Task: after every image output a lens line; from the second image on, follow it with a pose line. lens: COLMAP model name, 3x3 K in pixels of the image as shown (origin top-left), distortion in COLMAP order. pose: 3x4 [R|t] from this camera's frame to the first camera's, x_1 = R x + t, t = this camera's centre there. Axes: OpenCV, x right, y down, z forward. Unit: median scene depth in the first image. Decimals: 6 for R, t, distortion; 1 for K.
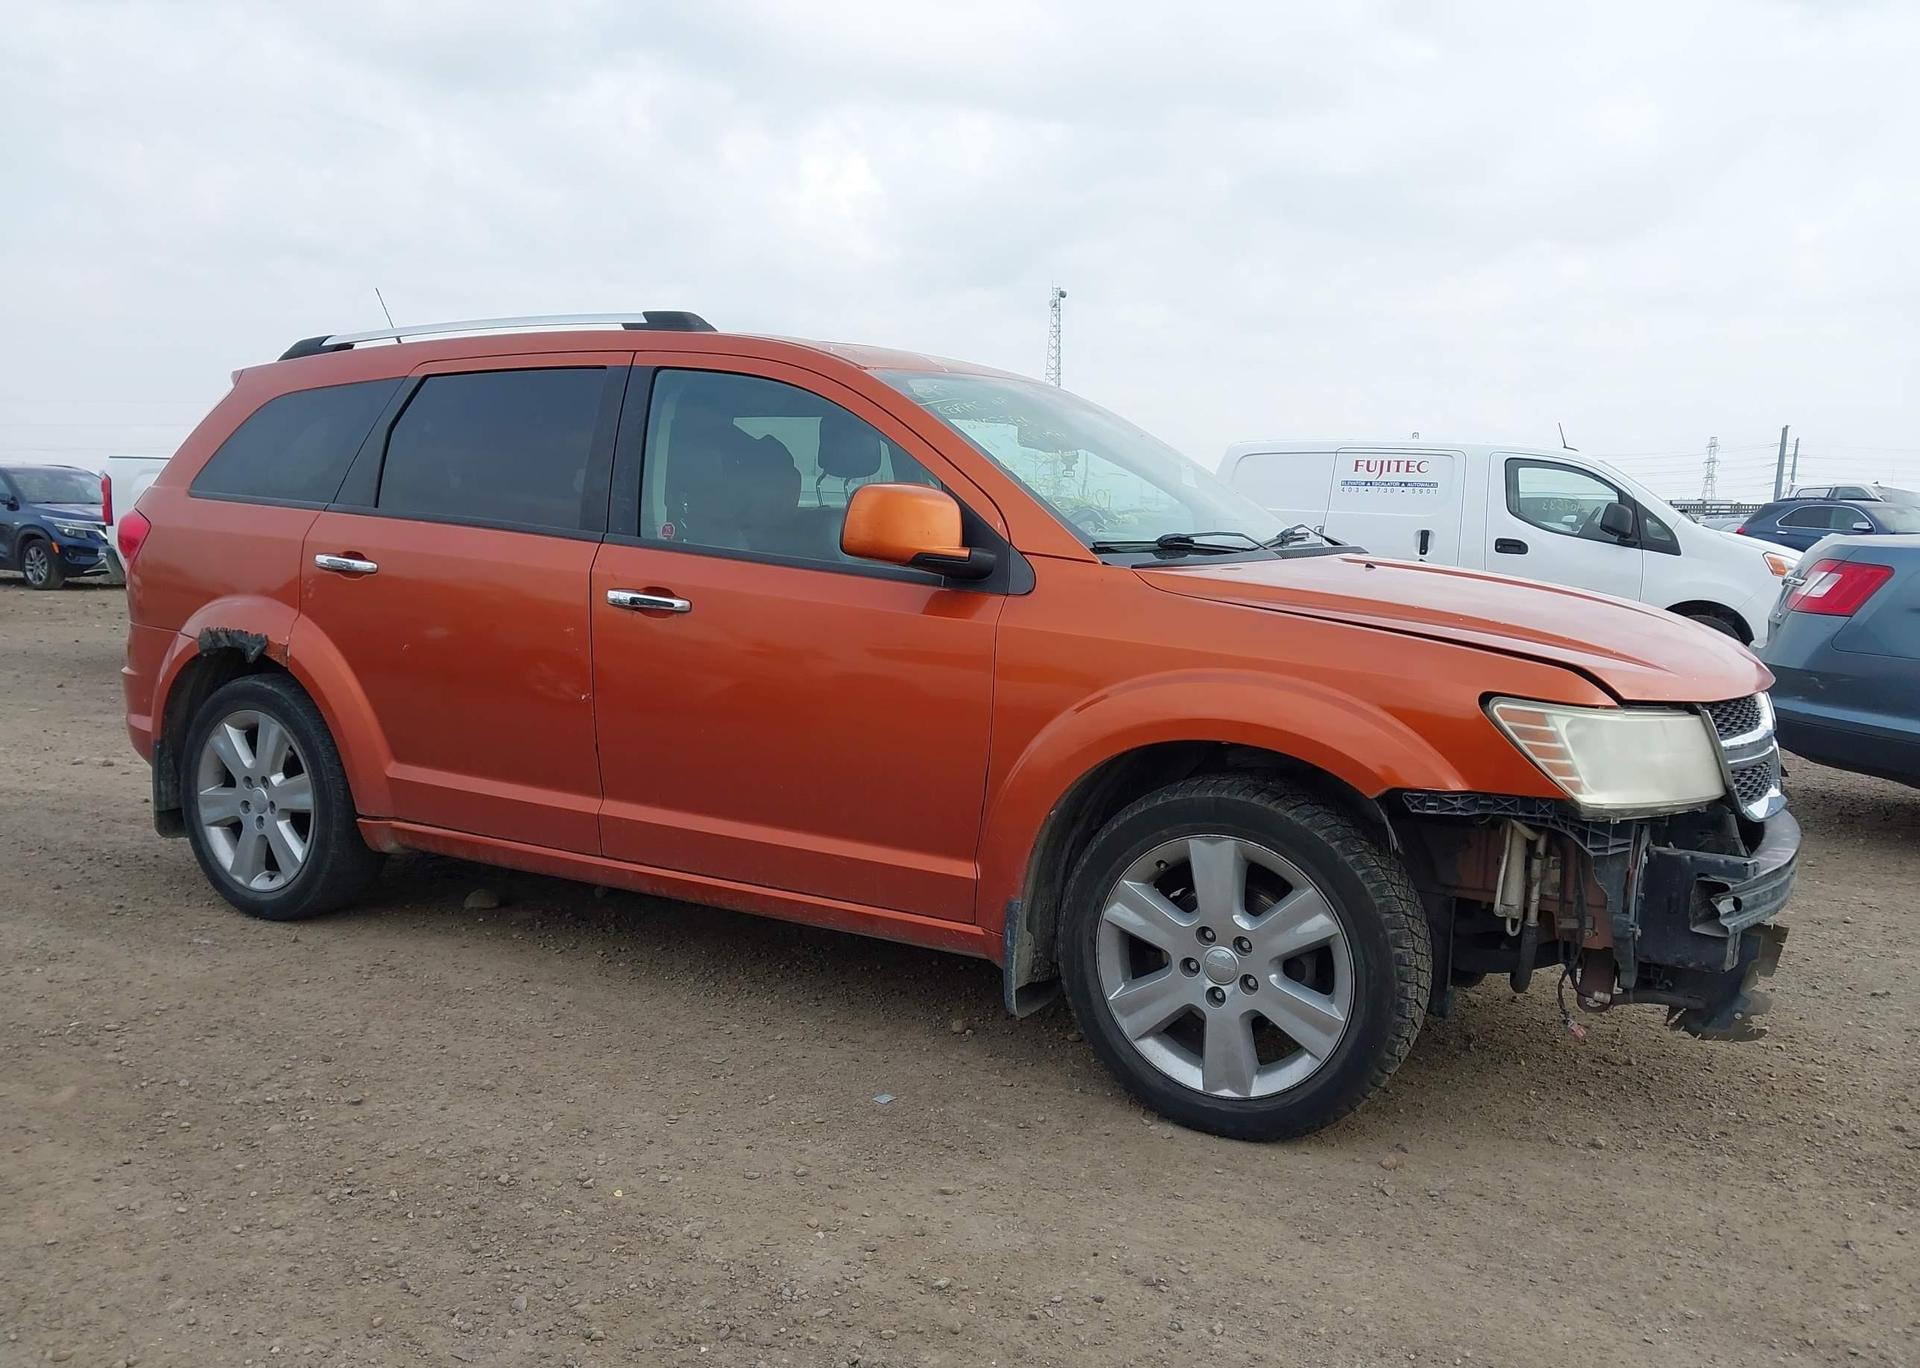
lens RADIAL K [[1486.0, 0, 963.9], [0, 1486.0, 725.5], [0, 0, 1]] dist [0.048323, -0.061480]
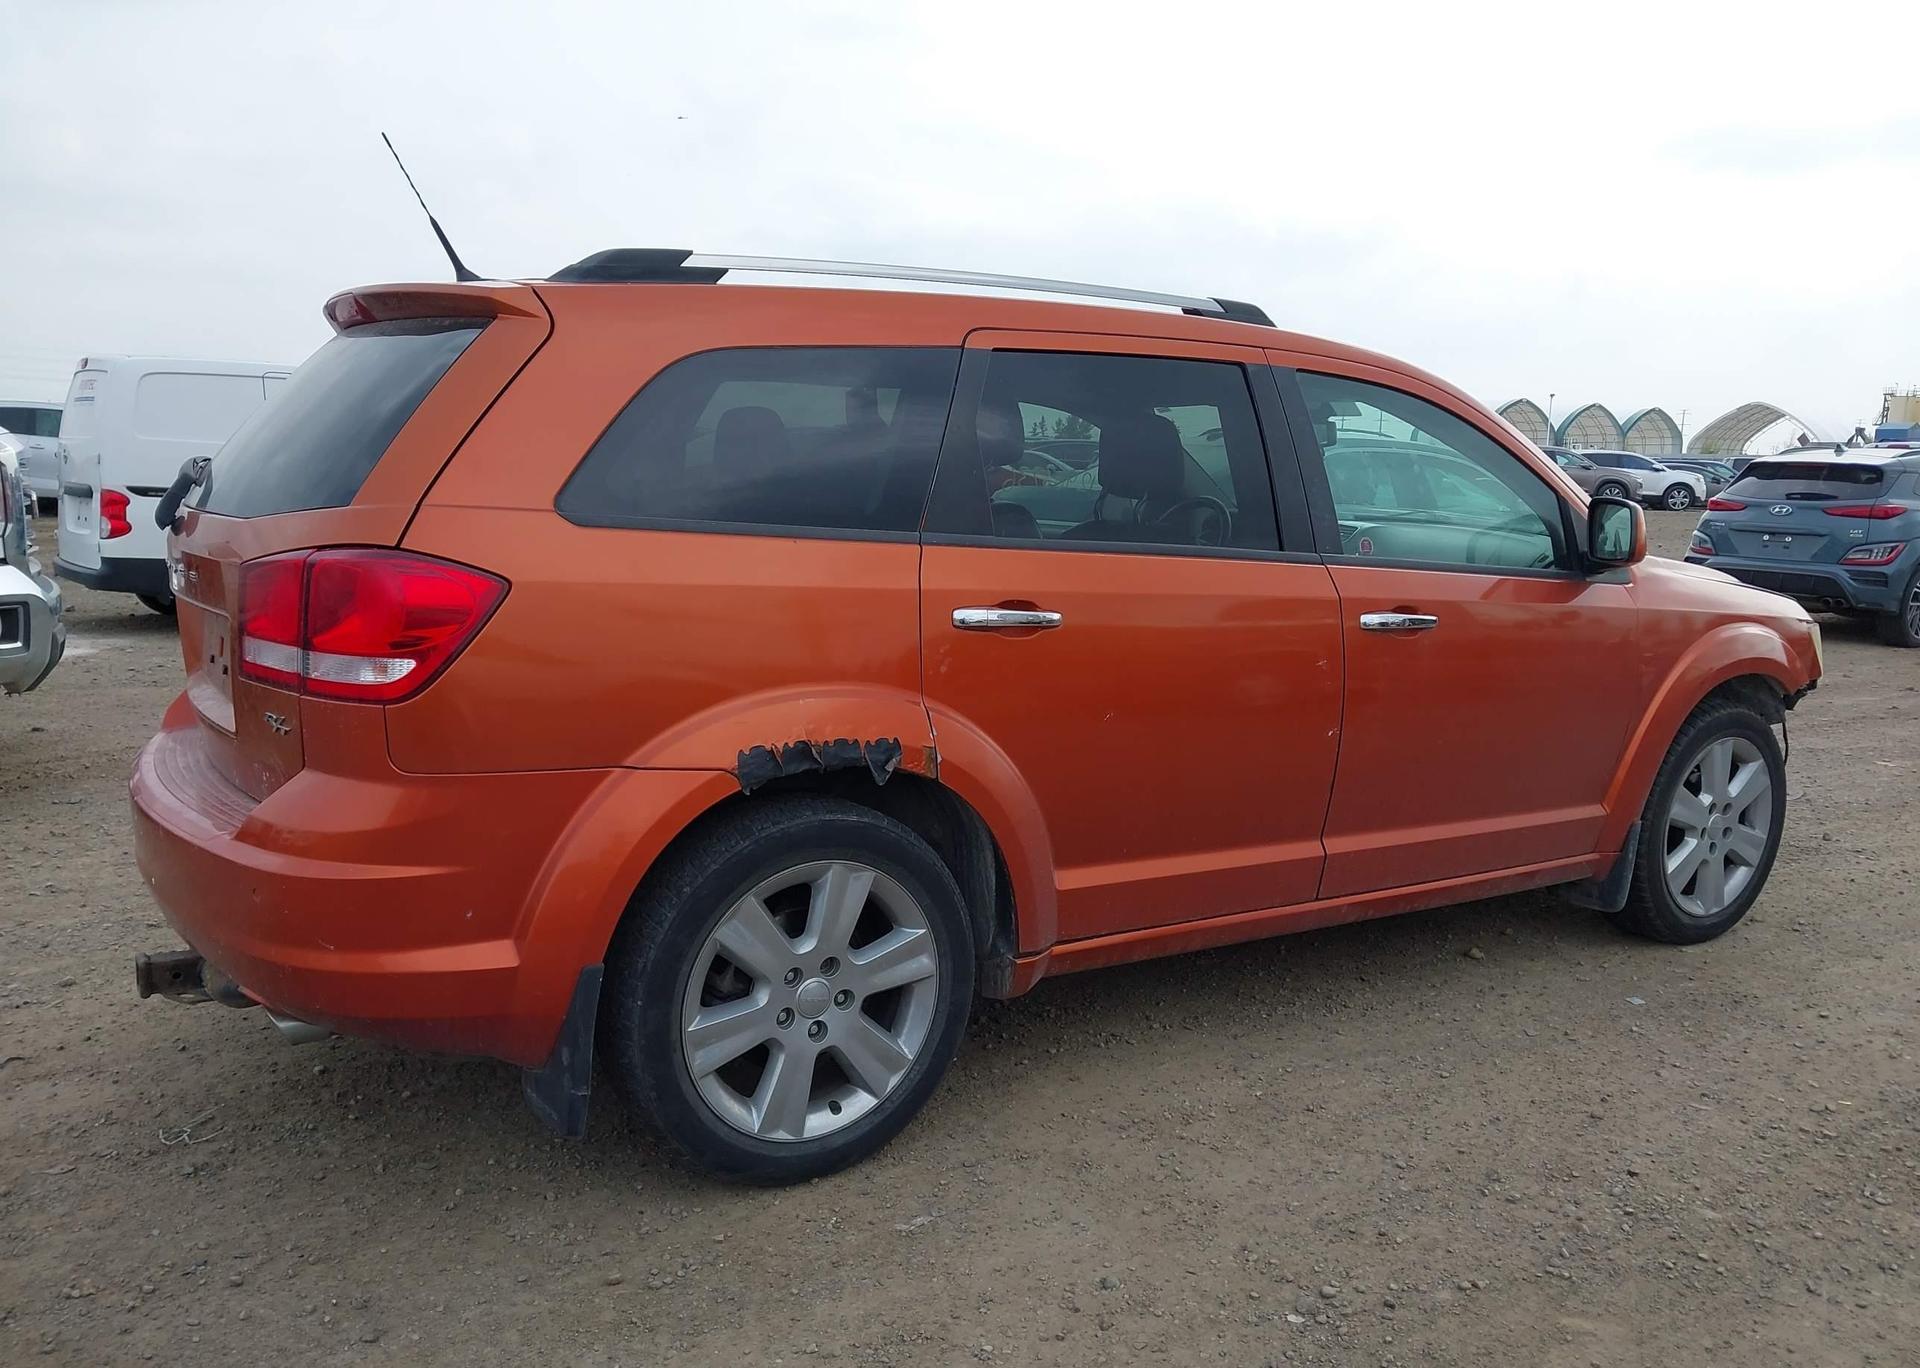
lens RADIAL K [[1492.5, 0, 959.4], [0, 1492.5, 718.0], [0, 0, 1]] dist [0.104649, -0.181247]
pose [[0.466729, -0.161786, 0.869476, -1.385005], [0.107303, 0.986221, 0.125910, -0.201391], [-0.877867, 0.034531, 0.477658, 0.897714]]
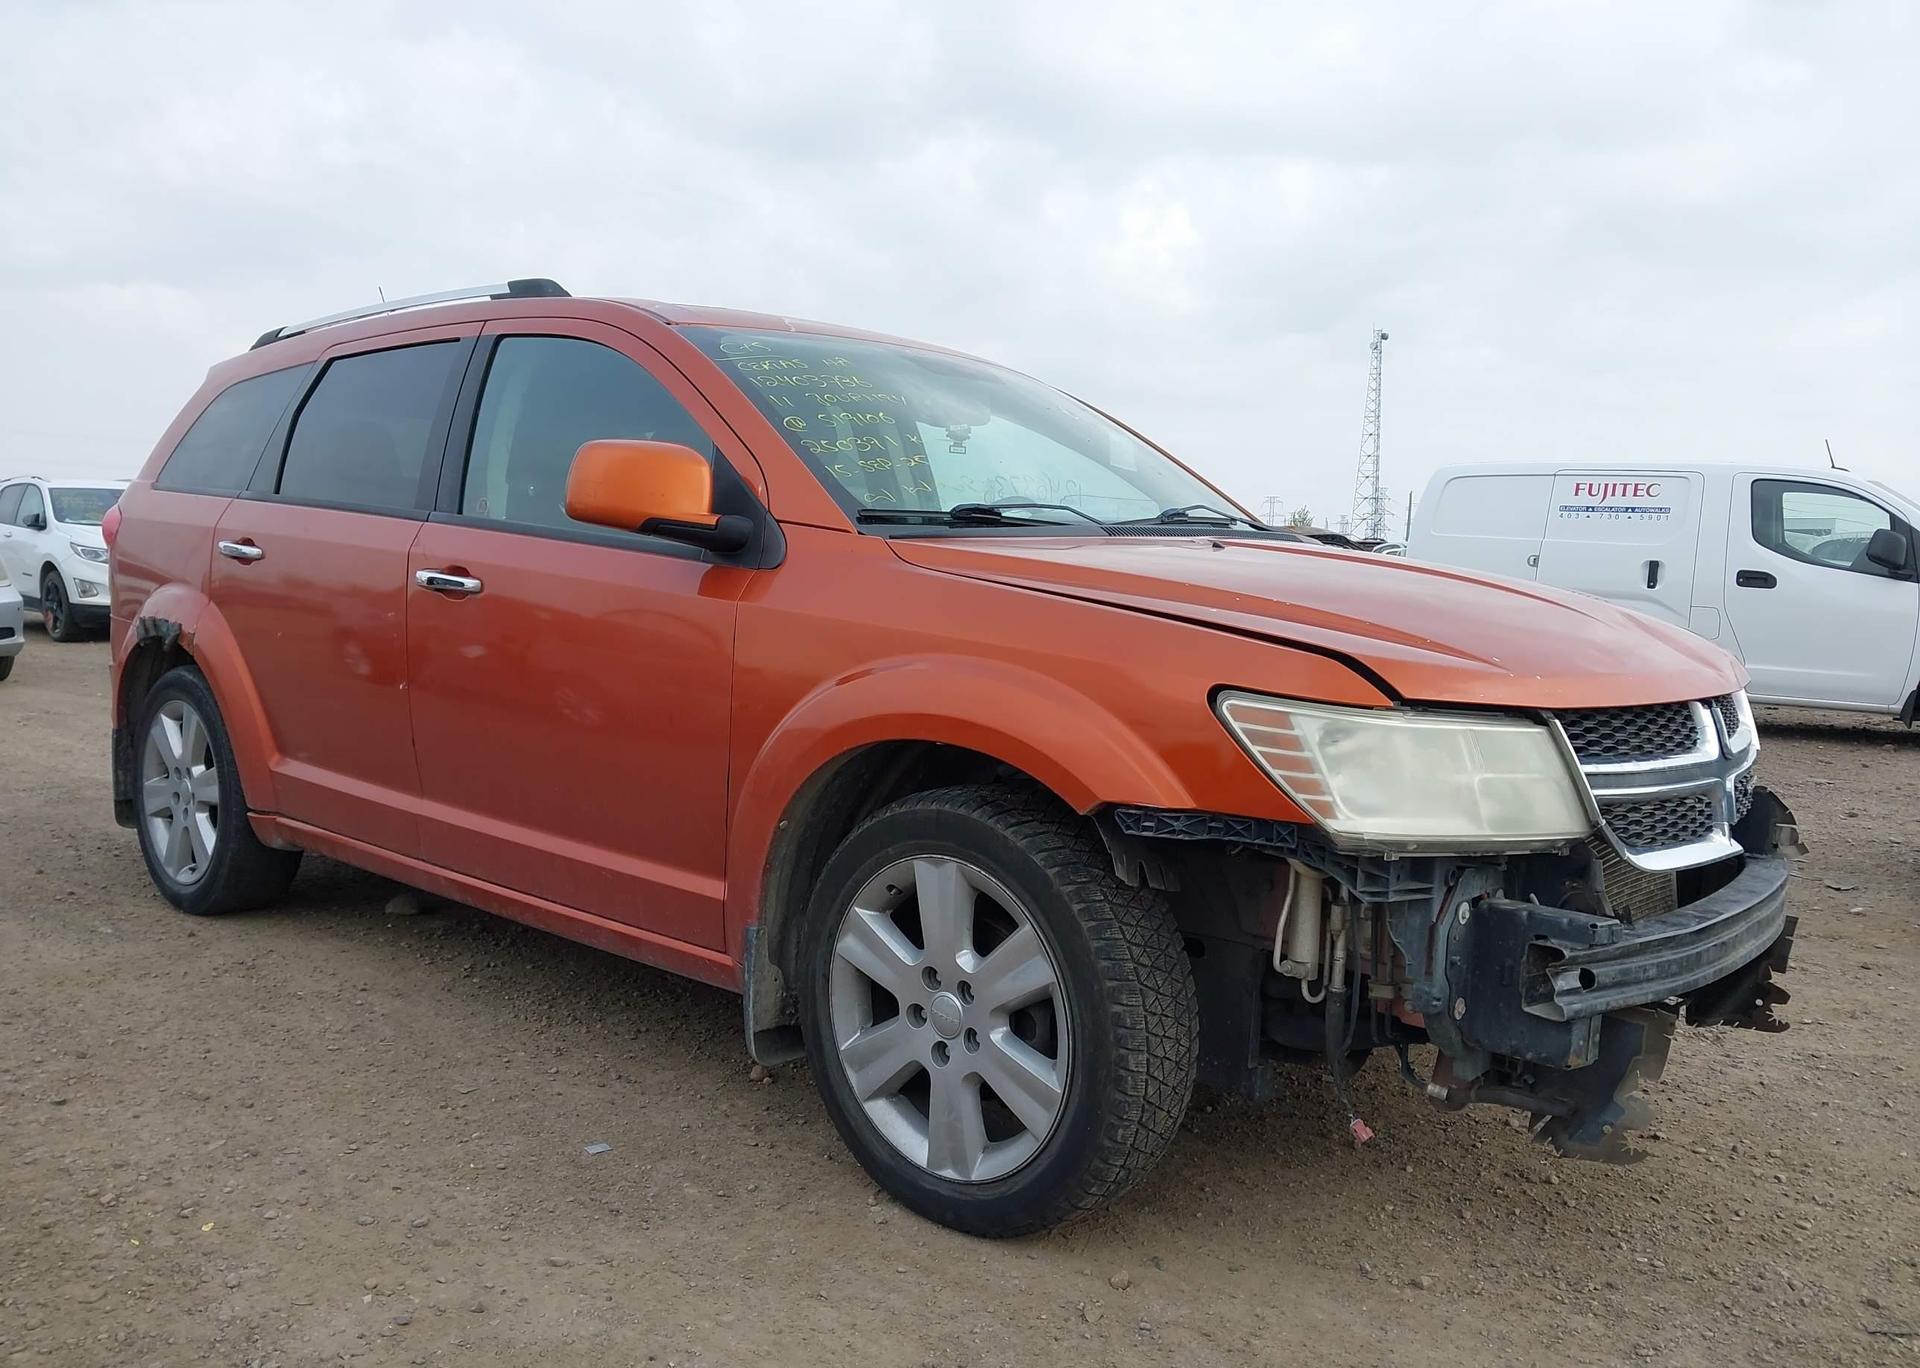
lens RADIAL K [[1486.0, 0, 963.9], [0, 1486.0, 725.5], [0, 0, 1]] dist [0.048323, -0.061480]
pose [[0.979303, 0.028558, -0.200375, 0.326840], [-0.034856, 0.999001, -0.027970, 0.022654], [0.199376, 0.034376, 0.979320, 0.183975]]
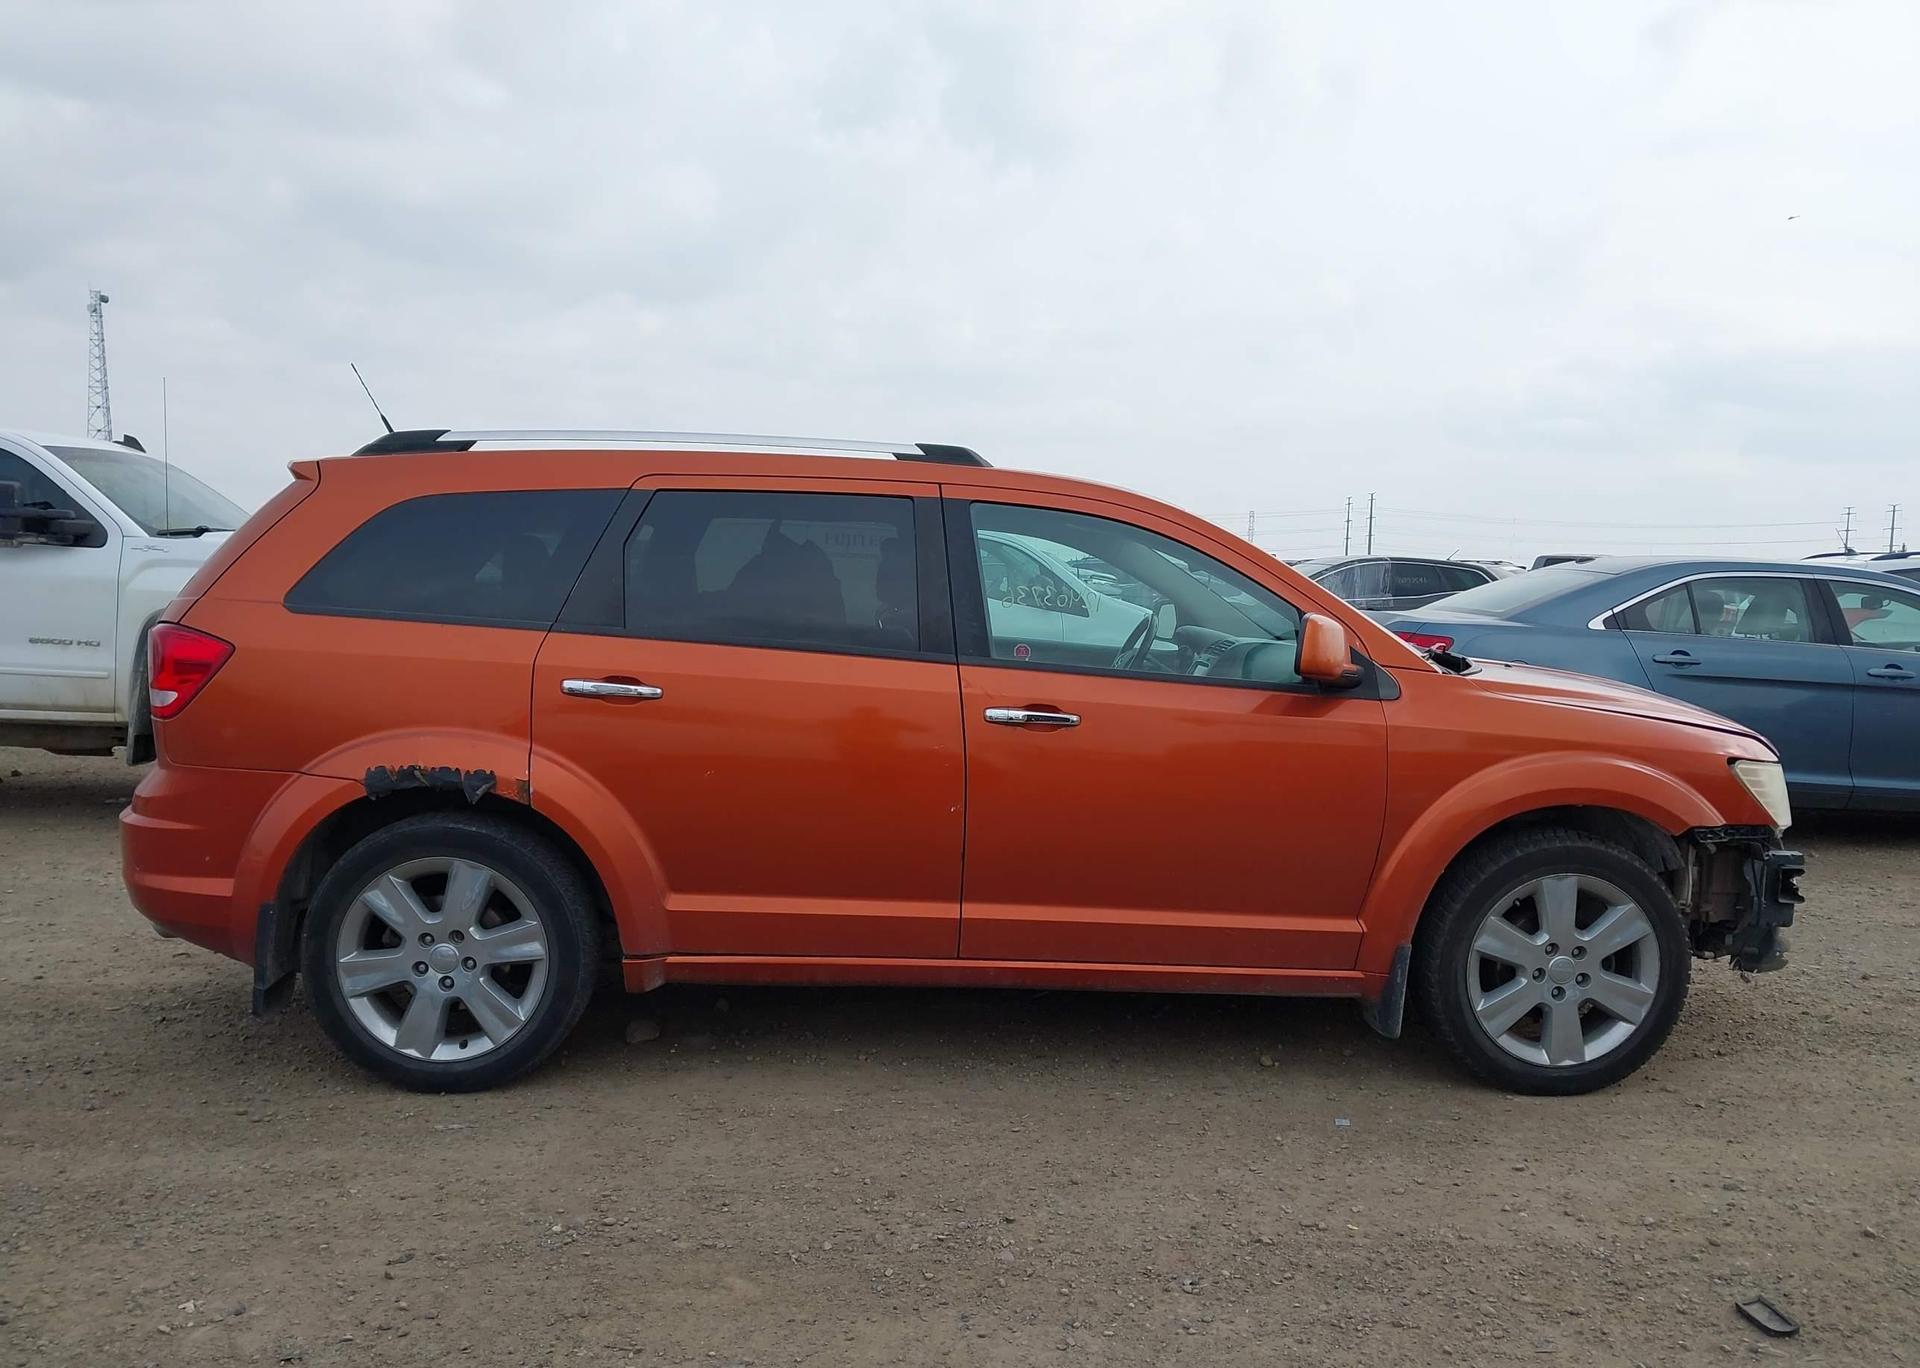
lens RADIAL K [[1491.6, 0, 960.3], [0, 1491.6, 719.3], [0, 0, 1]] dist [0.056631, -0.054809]
pose [[0.840222, -0.051216, 0.539819, -0.968380], [0.068570, 0.997573, -0.012084, -0.082892], [-0.537890, 0.047169, 0.841694, 0.126511]]
